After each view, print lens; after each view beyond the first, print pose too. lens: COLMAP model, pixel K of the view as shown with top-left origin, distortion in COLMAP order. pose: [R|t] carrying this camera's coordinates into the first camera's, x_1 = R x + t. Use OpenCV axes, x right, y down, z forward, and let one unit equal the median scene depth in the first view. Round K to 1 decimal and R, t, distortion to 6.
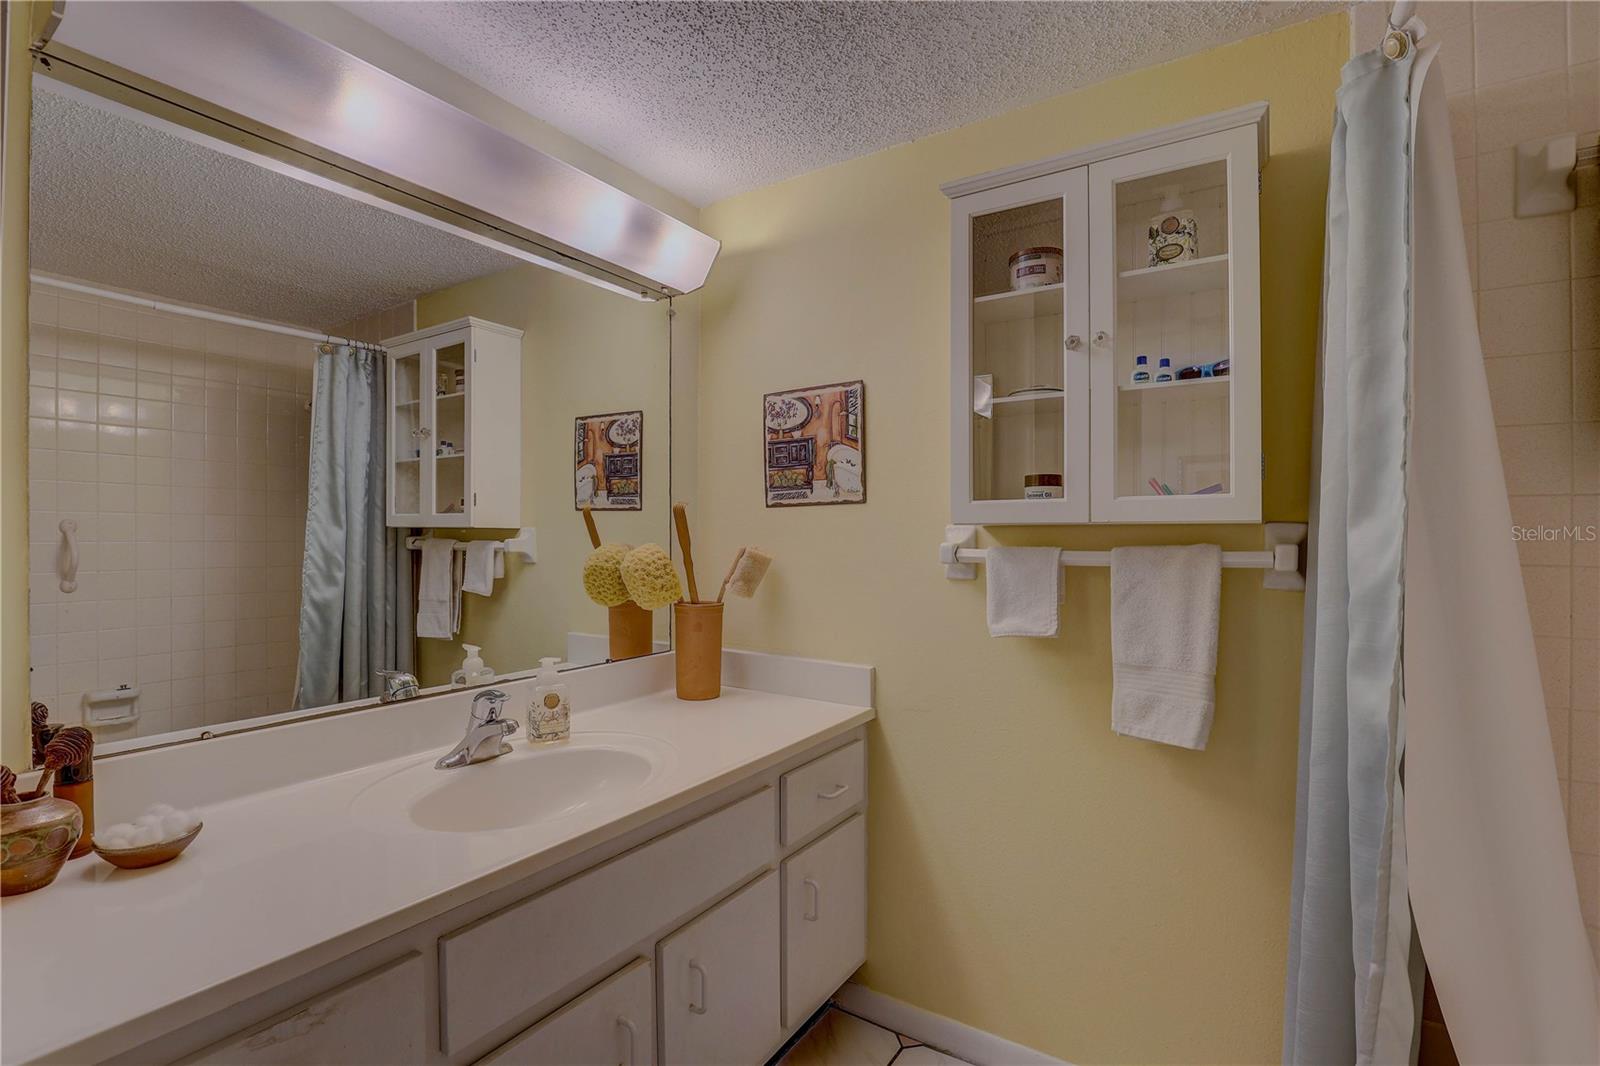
lens RADIAL K [[733.5, 0, 798.6], [0, 733.5, 537.9], [0, 0, 1]] dist [-0.036900, 0.005670]
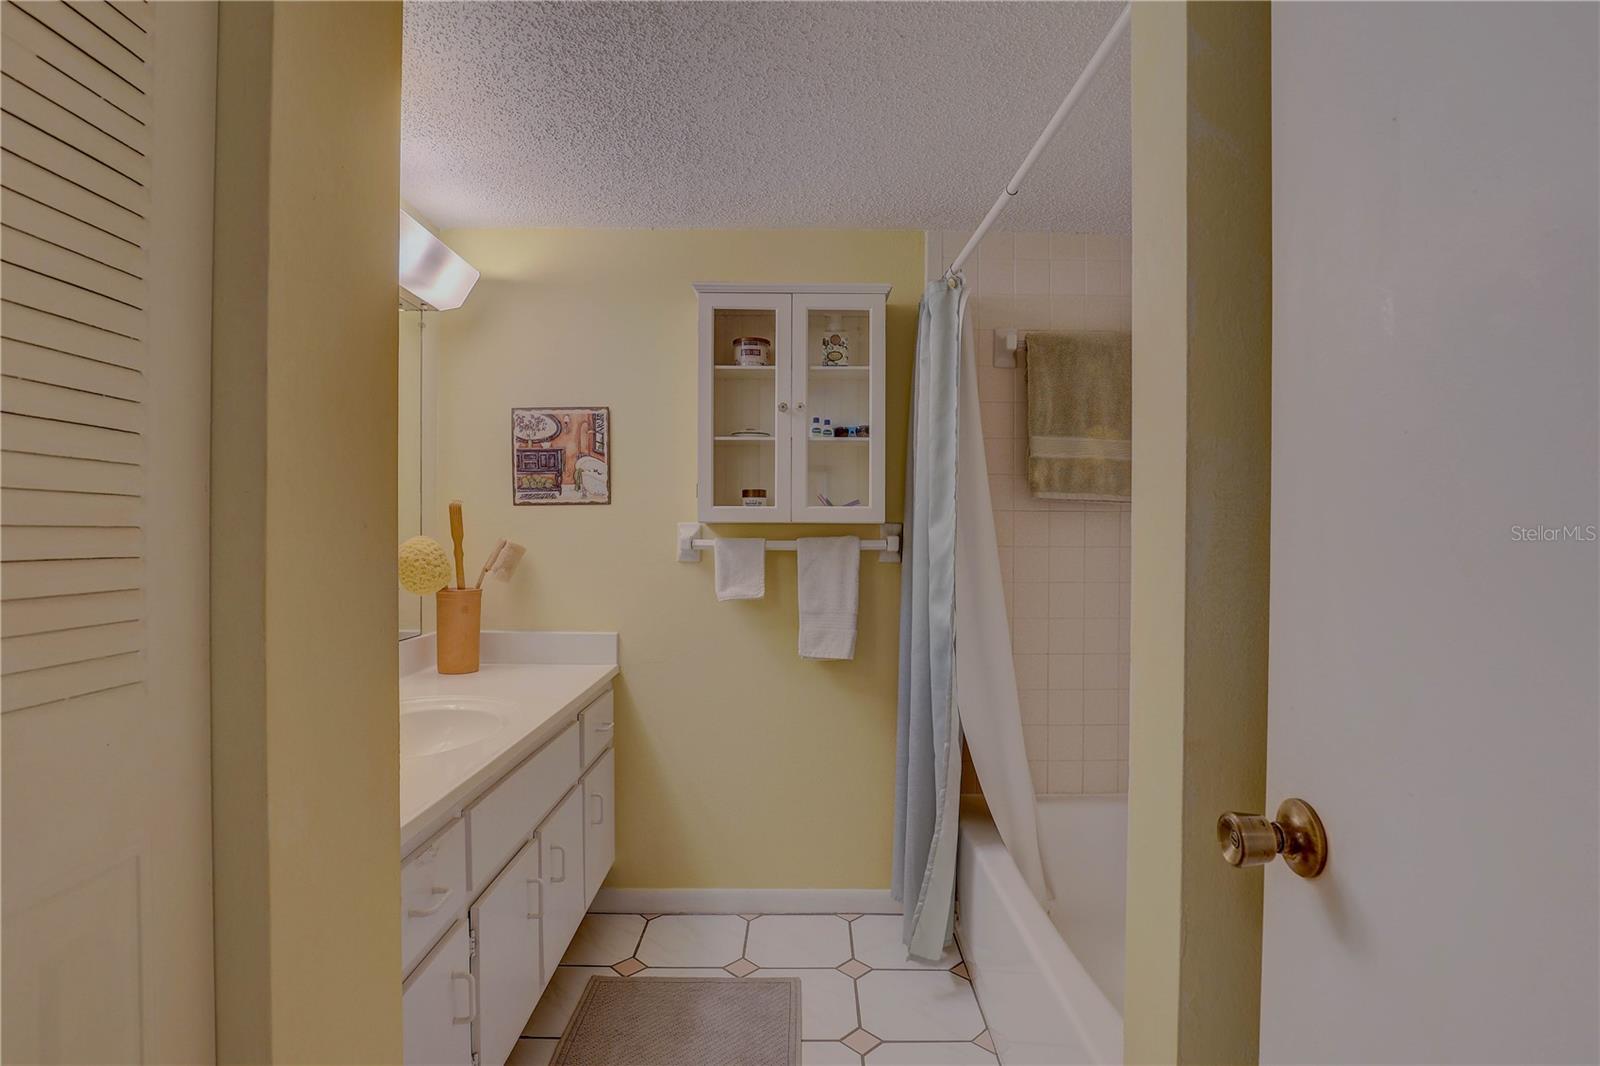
lens RADIAL K [[791.1, 0, 800.5], [0, 791.1, 535.8], [0, 0, 1]] dist [-0.016582, -0.001071]
pose [[0.835568, -0.000042, 0.549386, -0.486321], [-0.001480, 0.999996, 0.002327, 0.004122], [-0.549384, -0.002757, 0.835565, -0.409418]]
